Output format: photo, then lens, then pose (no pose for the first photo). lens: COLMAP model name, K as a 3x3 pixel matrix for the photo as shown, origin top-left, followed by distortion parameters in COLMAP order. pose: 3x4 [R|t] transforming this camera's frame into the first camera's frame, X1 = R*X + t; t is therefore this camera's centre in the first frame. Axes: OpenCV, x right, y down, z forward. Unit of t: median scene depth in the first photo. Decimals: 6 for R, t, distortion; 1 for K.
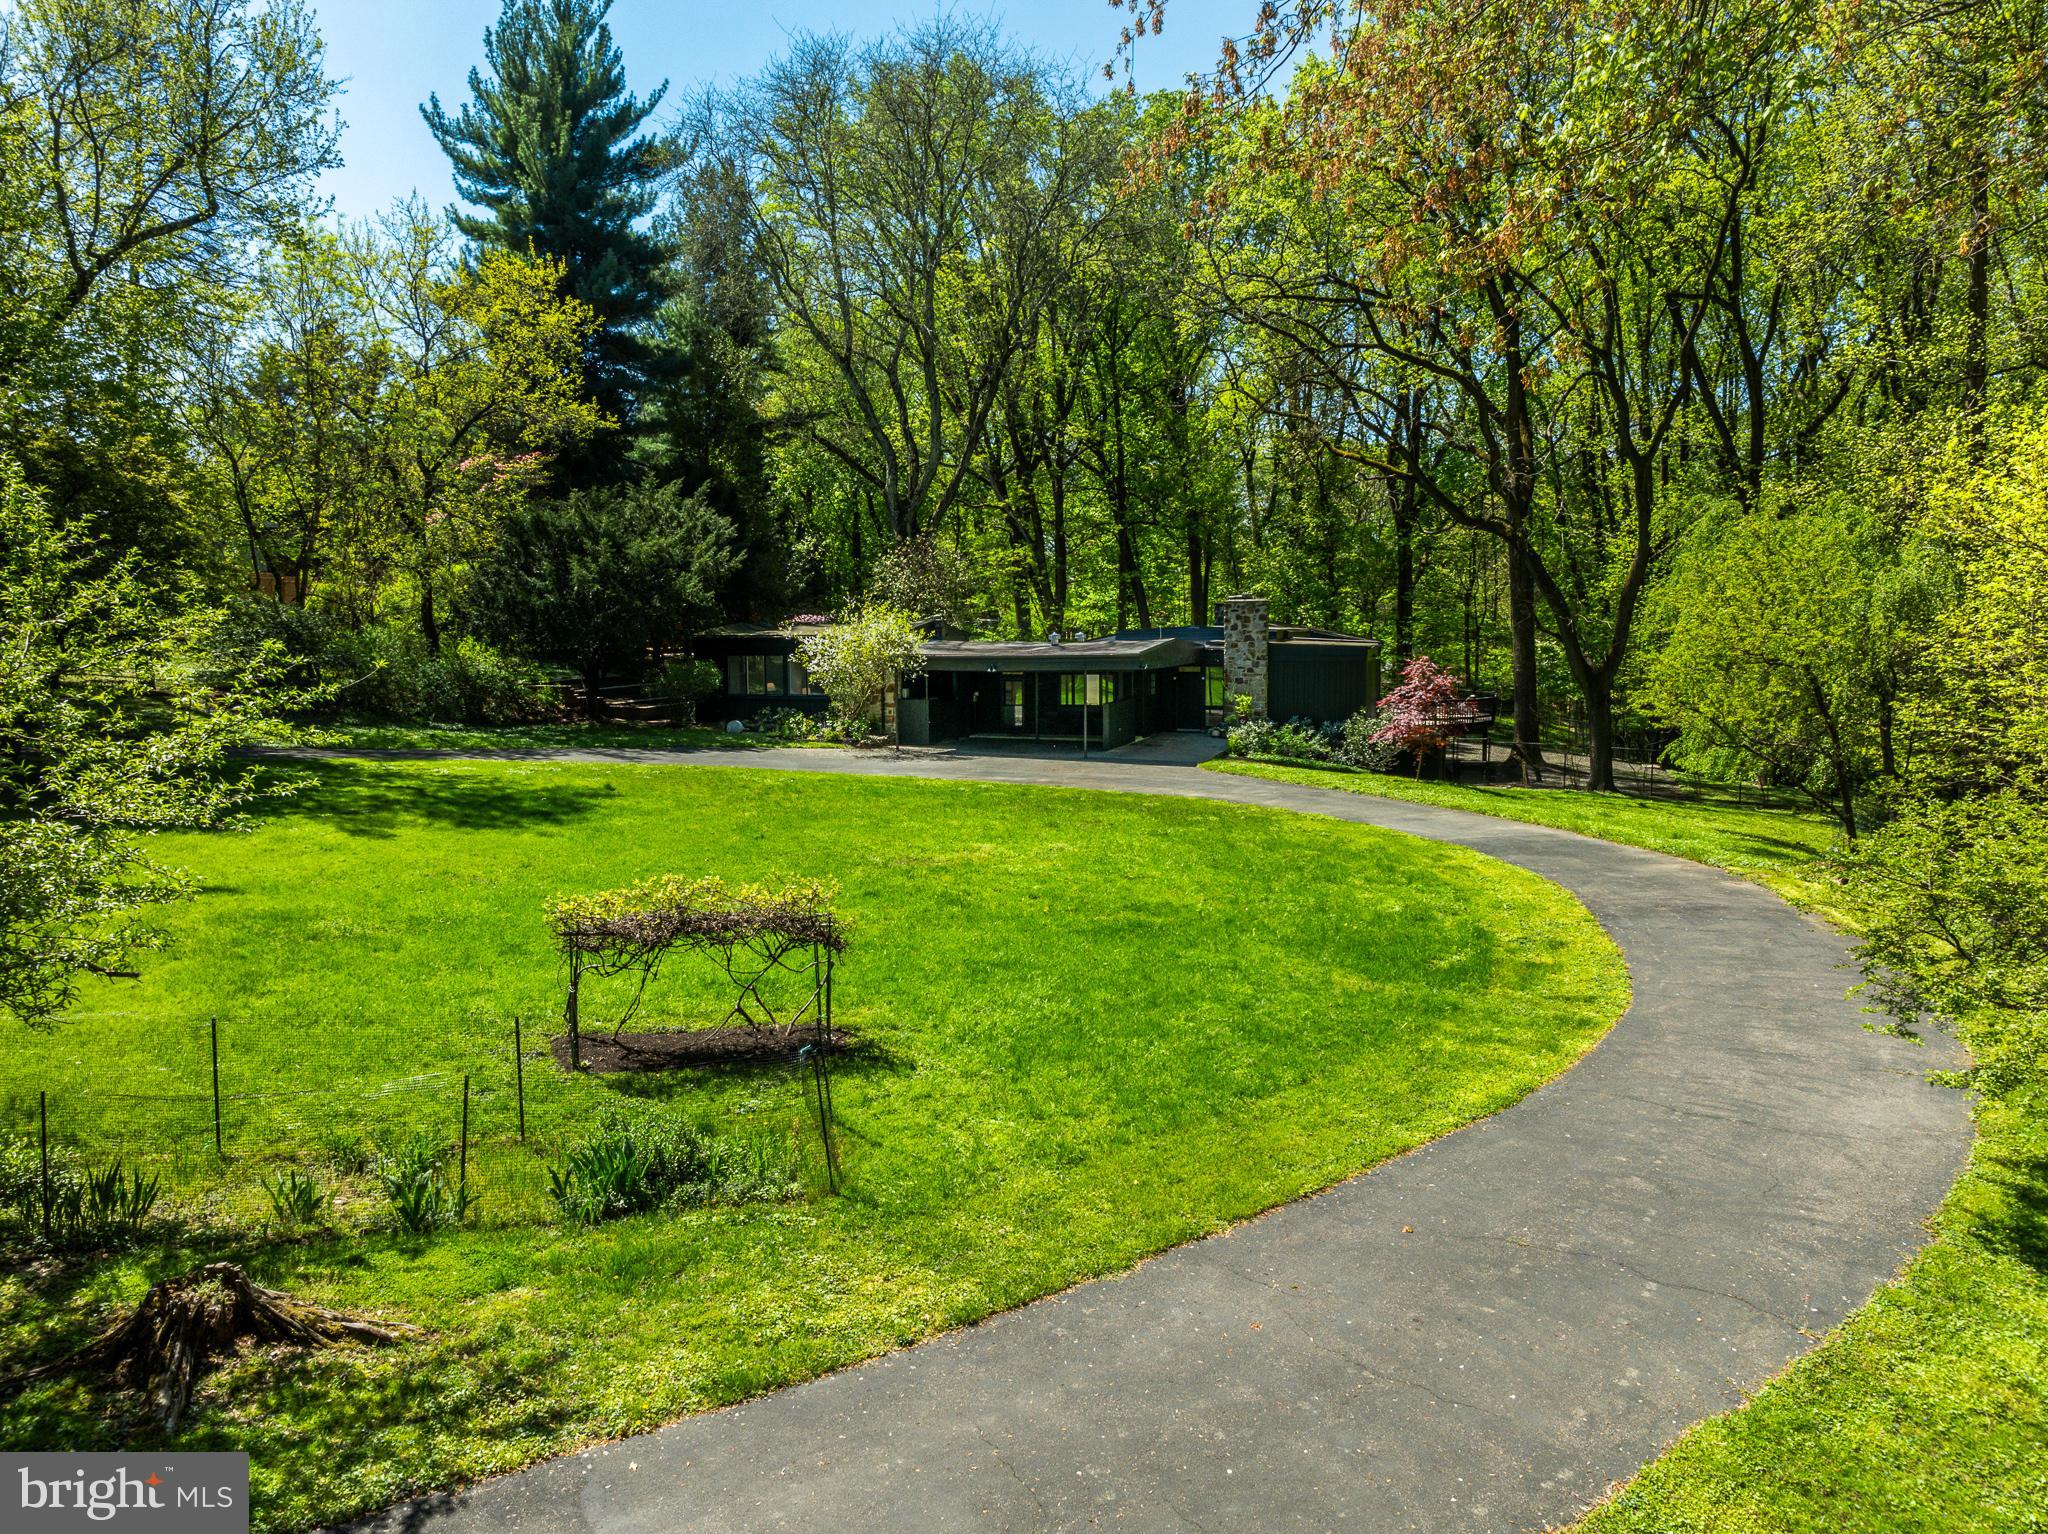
lens RADIAL K [[1451.6, 0, 1013.9], [0, 1451.6, 766.3], [0, 0, 1]] dist [-0.034647, 0.000694]
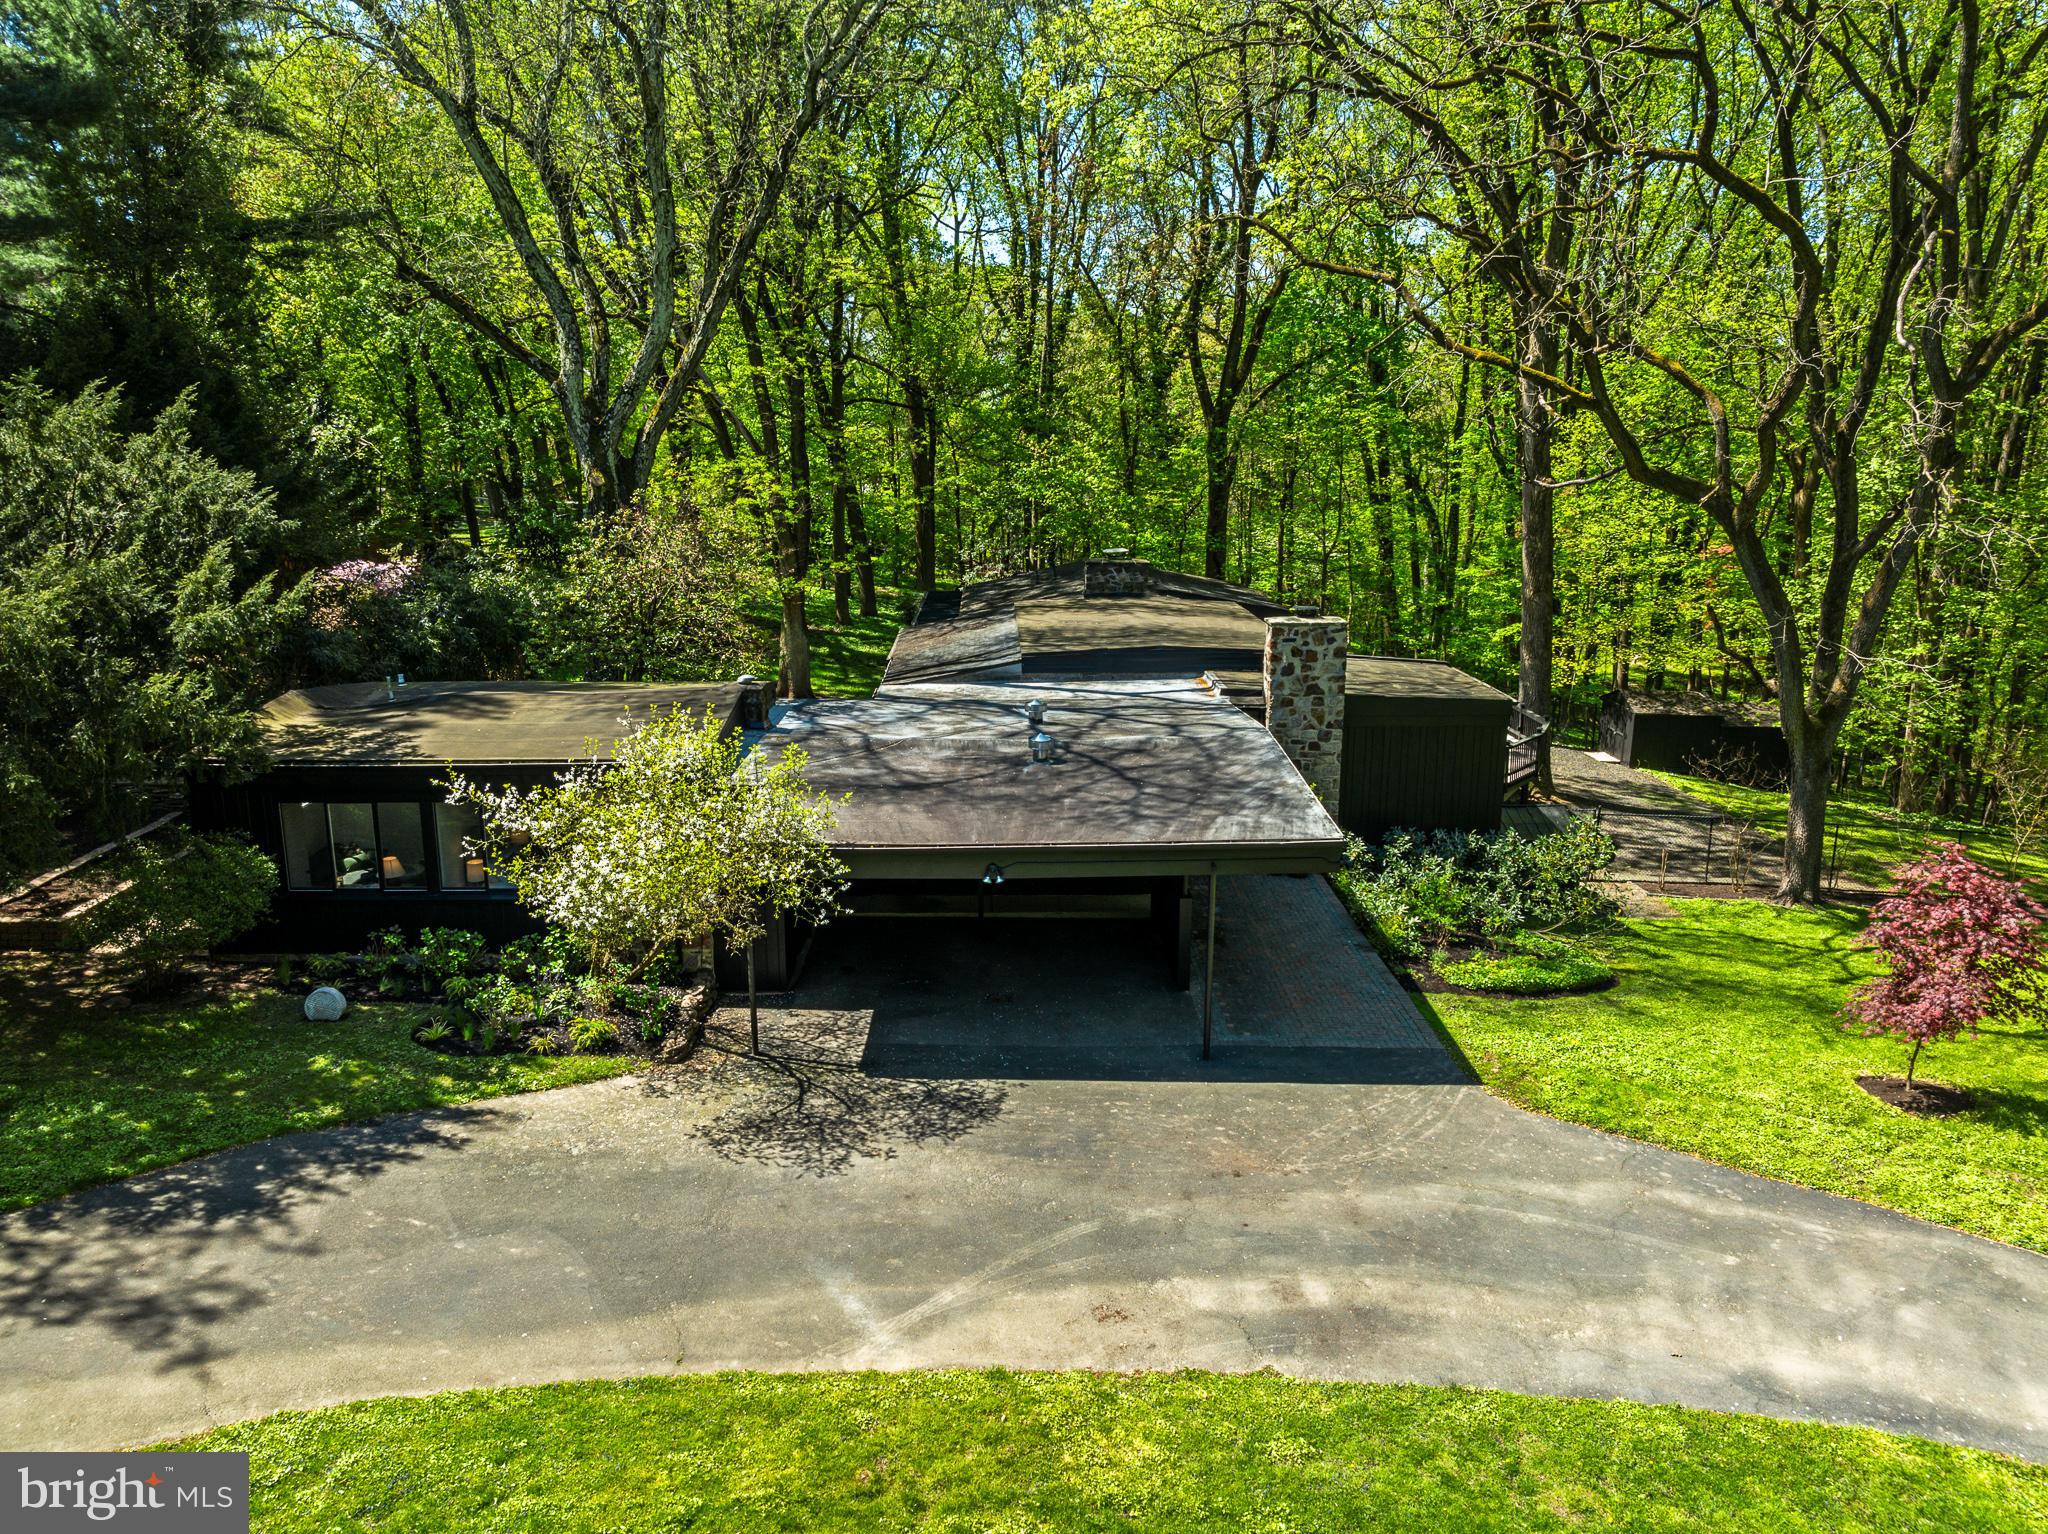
lens RADIAL K [[1449.5, 0, 1019.3], [0, 1449.5, 763.2], [0, 0, 1]] dist [-0.041074, 0.011441]
pose [[0.942690, -0.066449, 0.326986, -0.125519], [0.026104, 0.991653, 0.126264, -0.132885], [-0.332647, -0.110492, 0.936556, 0.517577]]
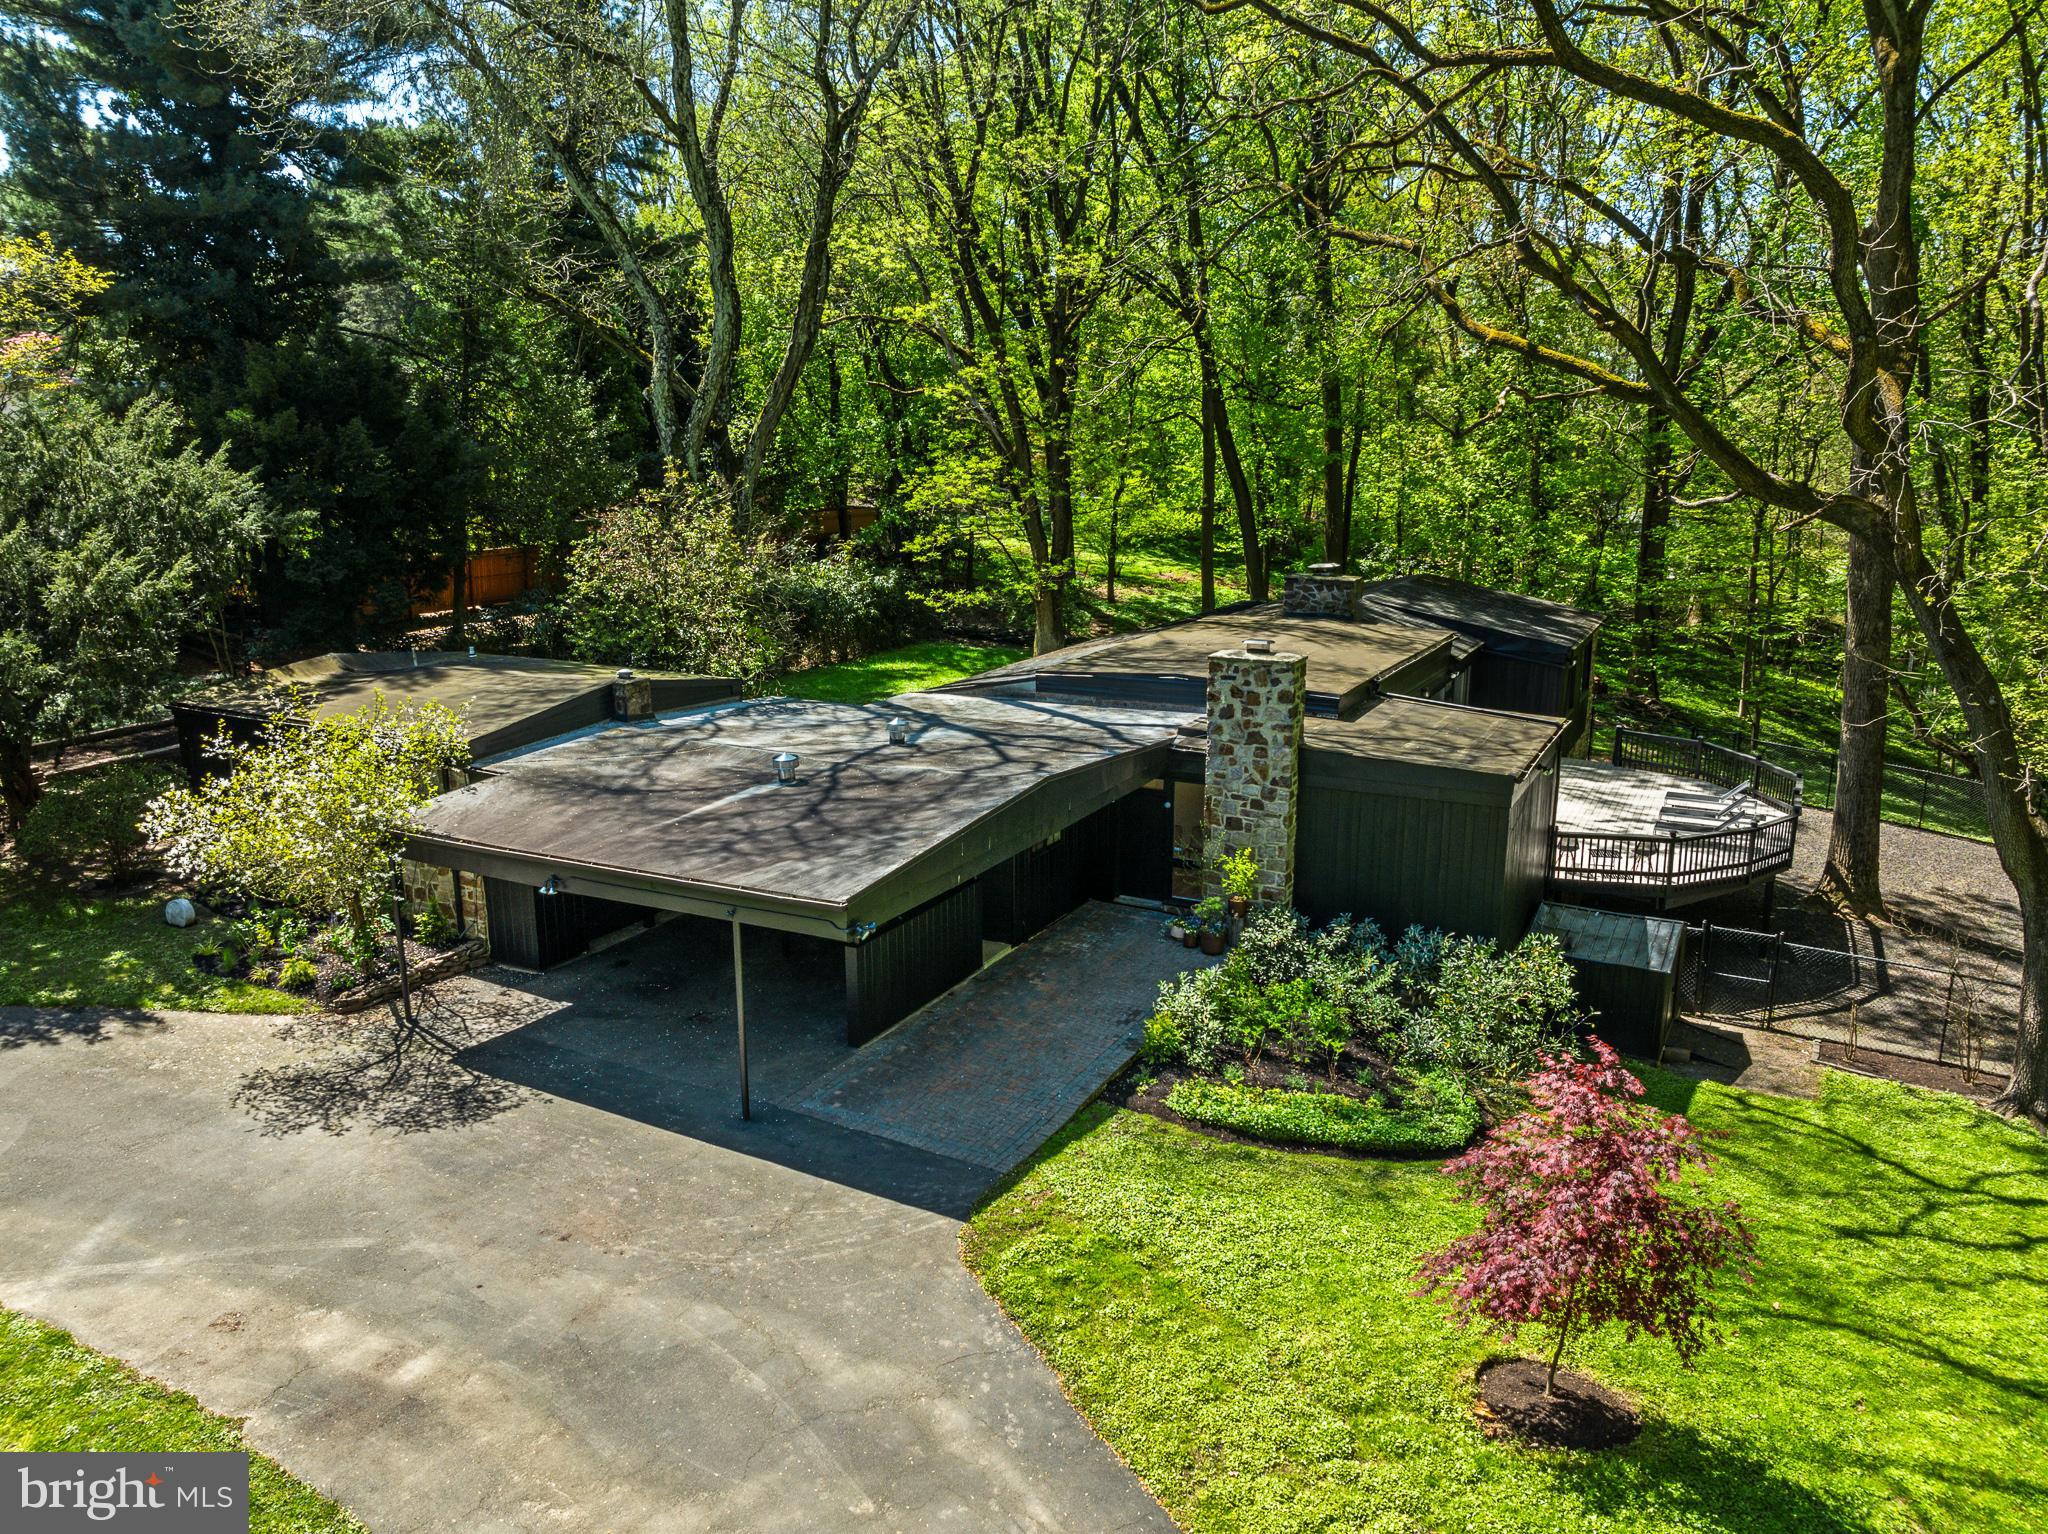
lens RADIAL K [[1451.6, 0, 1013.9], [0, 1451.6, 766.3], [0, 0, 1]] dist [-0.034647, 0.000694]
pose [[0.986624, 0.042080, -0.157489, 0.158724], [-0.021614, 0.991347, 0.129475, -0.138074], [0.161575, -0.124340, 0.978996, 0.526957]]
